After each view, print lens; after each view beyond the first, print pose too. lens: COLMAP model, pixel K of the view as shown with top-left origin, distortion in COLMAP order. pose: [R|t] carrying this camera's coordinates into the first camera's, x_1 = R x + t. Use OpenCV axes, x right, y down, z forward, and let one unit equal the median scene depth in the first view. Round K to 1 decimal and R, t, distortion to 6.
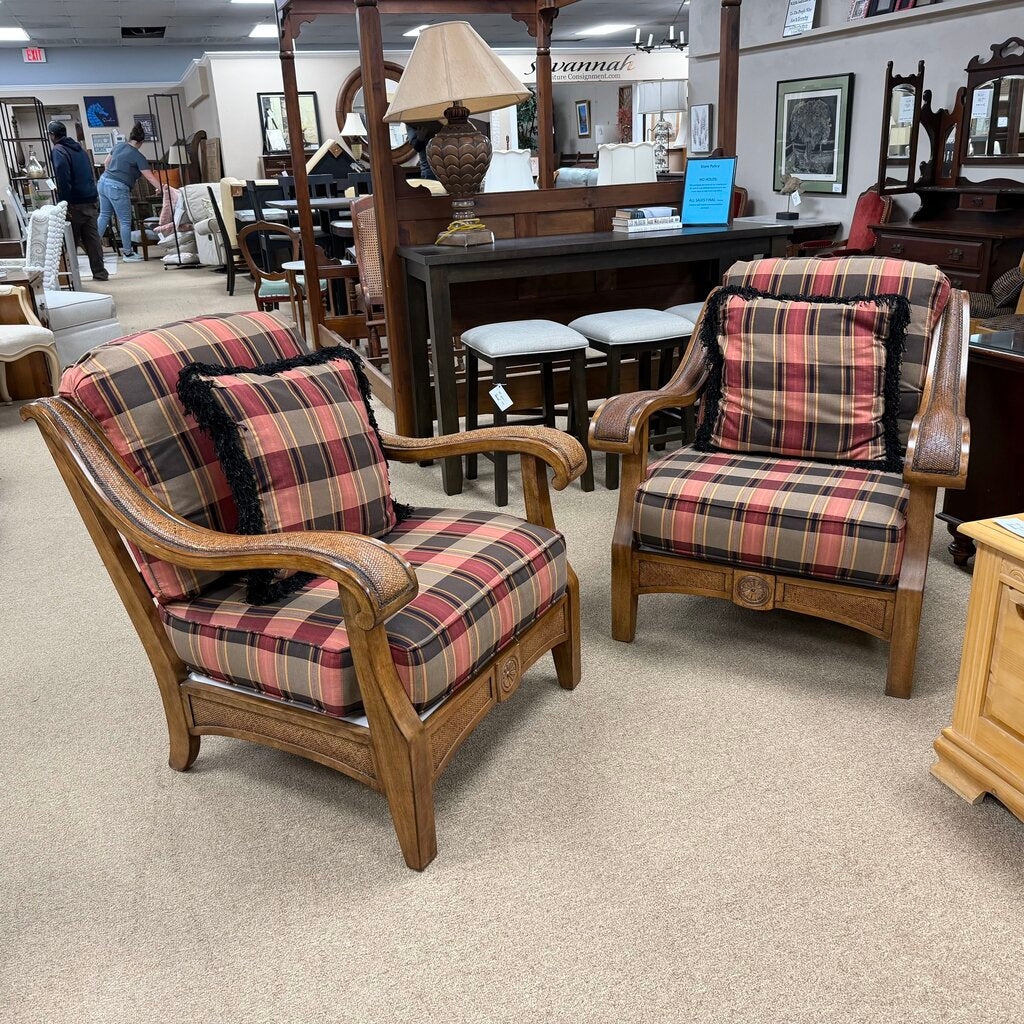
lens RADIAL K [[939.6, 0, 509.5], [0, 939.6, 520.6], [0, 0, 1]] dist [0.141992, -0.296201]
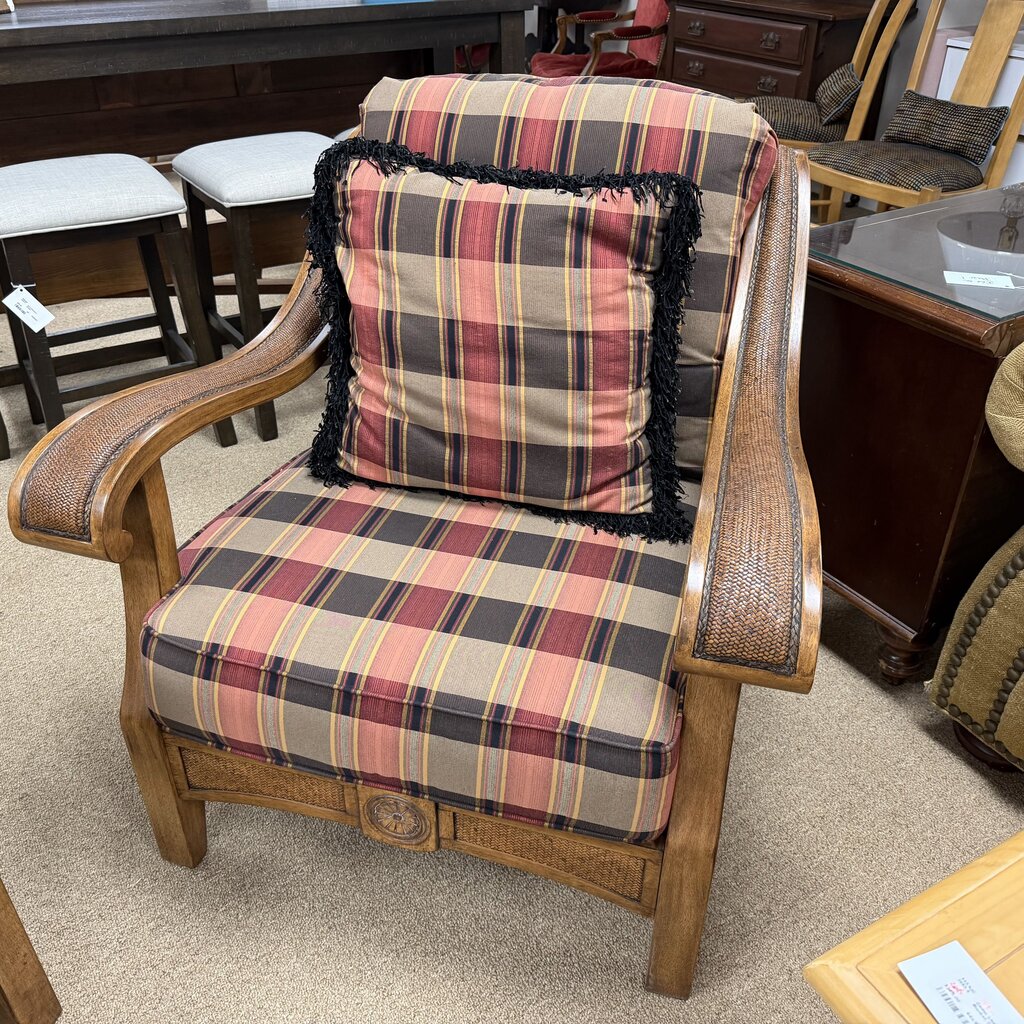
lens RADIAL K [[939.6, 0, 509.5], [0, 939.6, 520.6], [0, 0, 1]] dist [0.141992, -0.296201]
pose [[0.980775, -0.071602, 0.181532, 0.221029], [0.030321, 0.974870, 0.220702, -0.173392], [-0.192773, -0.210955, 0.958299, 0.512743]]
